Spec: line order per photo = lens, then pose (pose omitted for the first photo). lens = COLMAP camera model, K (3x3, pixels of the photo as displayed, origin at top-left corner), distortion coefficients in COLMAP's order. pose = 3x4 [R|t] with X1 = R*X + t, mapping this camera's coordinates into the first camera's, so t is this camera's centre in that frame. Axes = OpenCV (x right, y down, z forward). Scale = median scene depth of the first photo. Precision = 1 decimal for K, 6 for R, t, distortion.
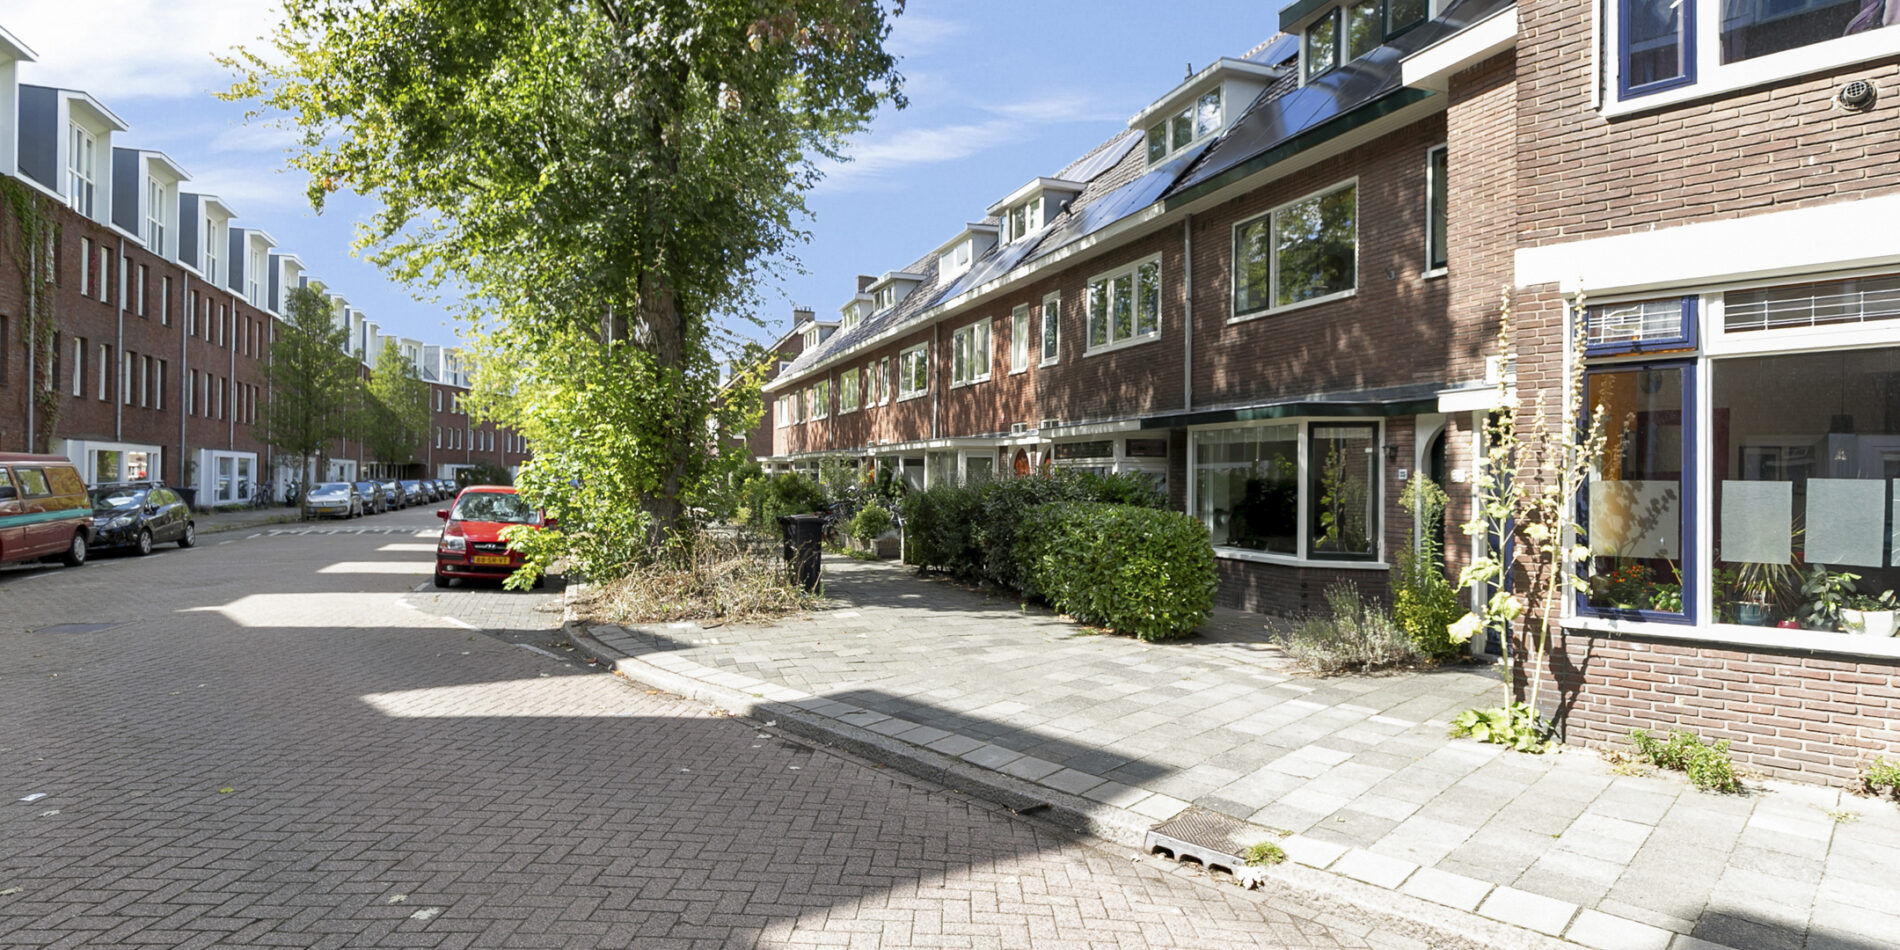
lens RADIAL K [[977.3, 0, 943.9], [0, 977.3, 474.8], [0, 0, 1]] dist [0.000501, 0.000027]
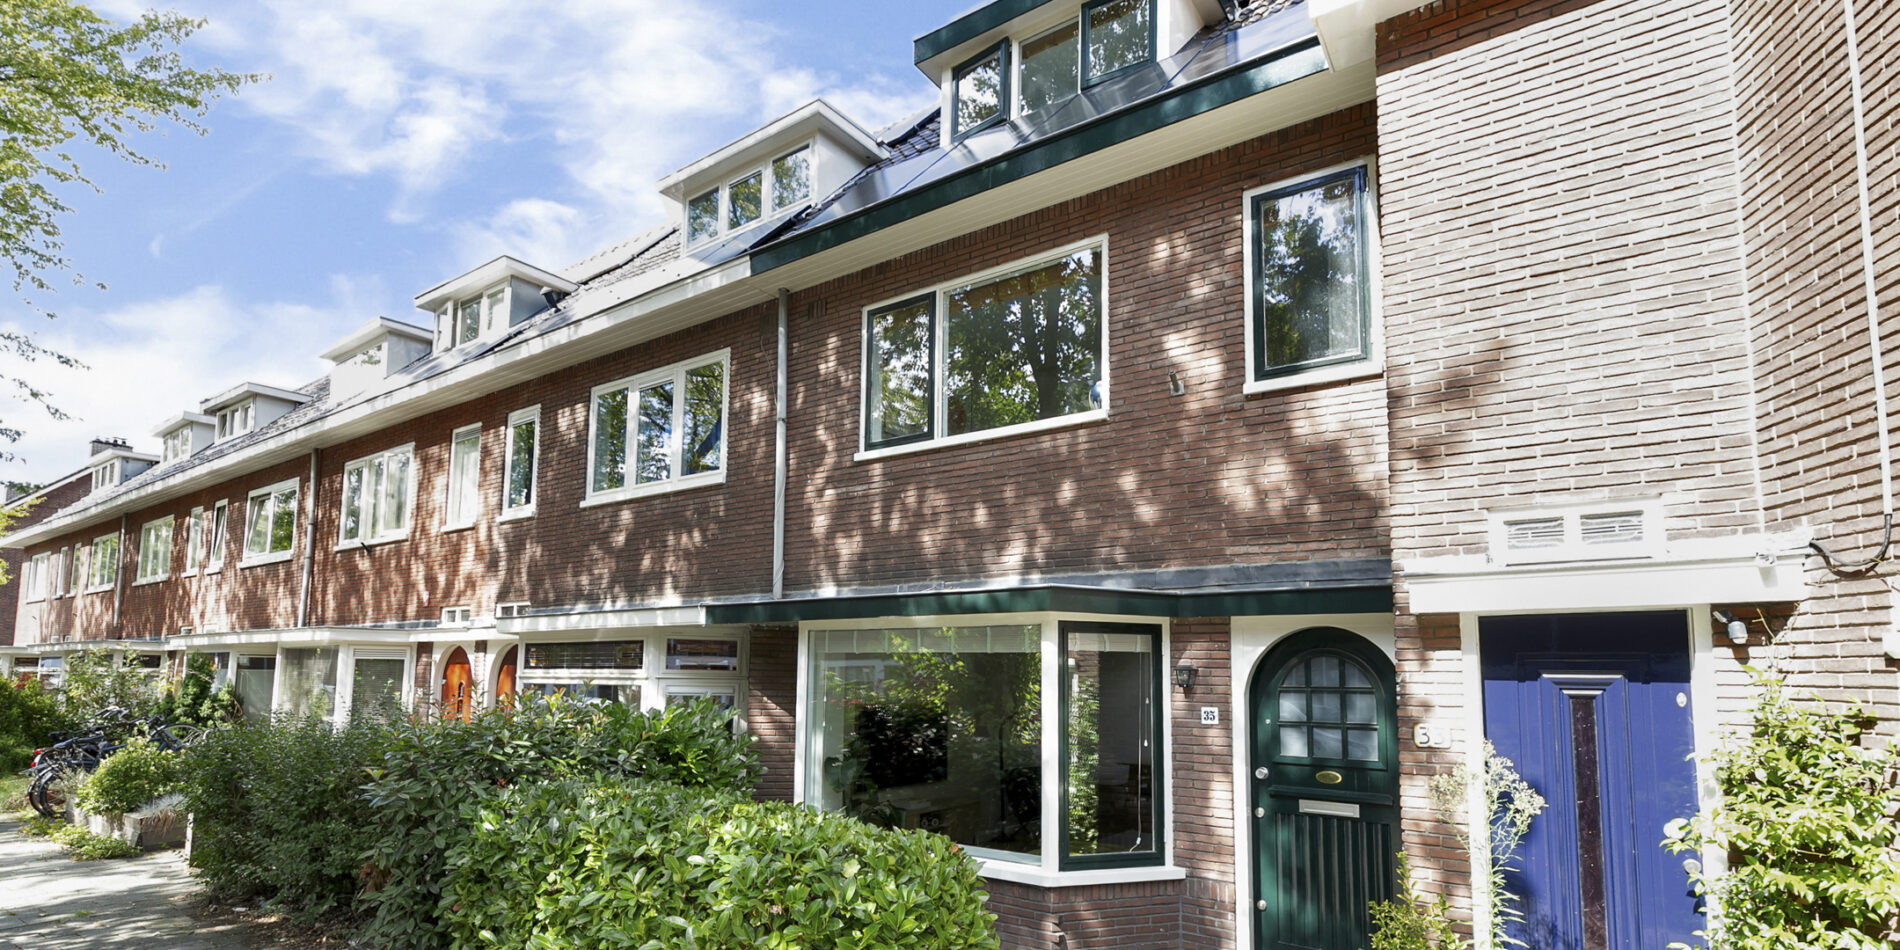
lens RADIAL K [[895.3, 0, 944.0], [0, 895.3, 581.4], [0, 0, 1]] dist [0.008650, 0.000082]
pose [[0.830983, 0.055551, 0.553517, 0.019489], [-0.003933, 0.995563, -0.094011, -0.018860], [-0.556283, 0.075944, 0.827515, 0.403190]]
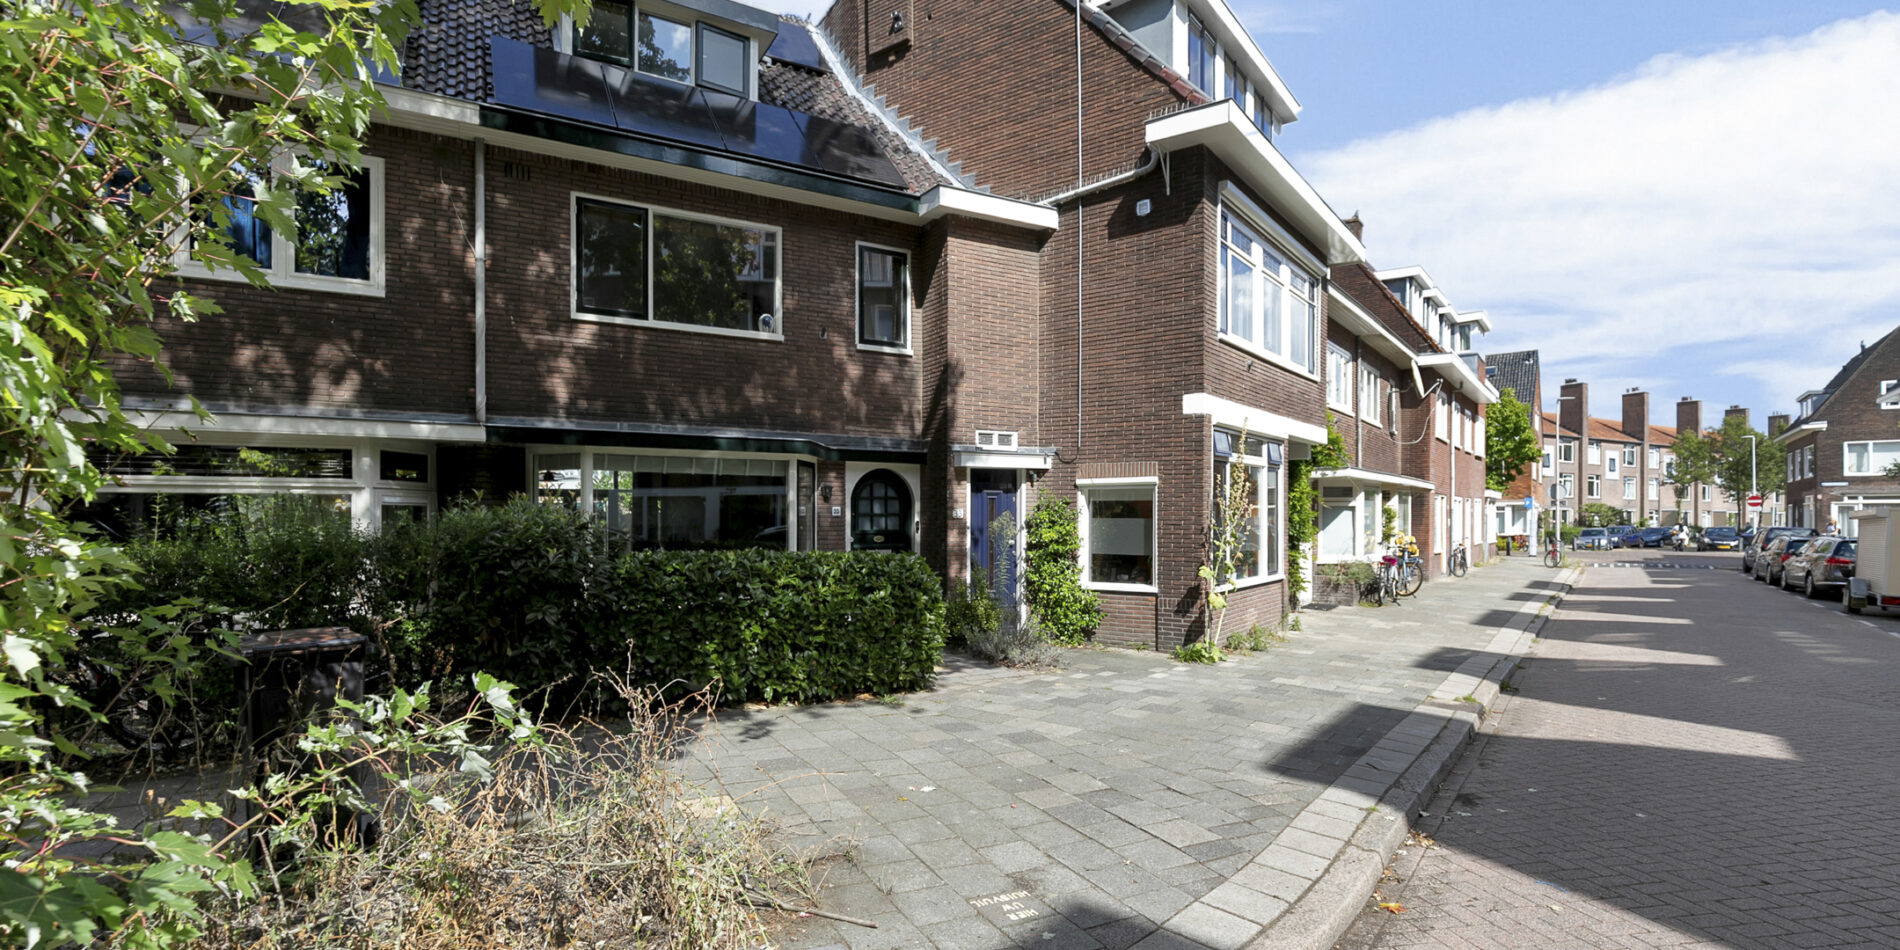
lens RADIAL K [[873.0, 0, 949.1], [0, 873.0, 487.7], [0, 0, 1]] dist [0.004608, 0.000106]
pose [[-0.155997, 0.019740, 0.987560, -0.363442], [-0.009609, 0.999723, -0.021501, -0.004558], [-0.987711, -0.012843, -0.155764, 0.654444]]
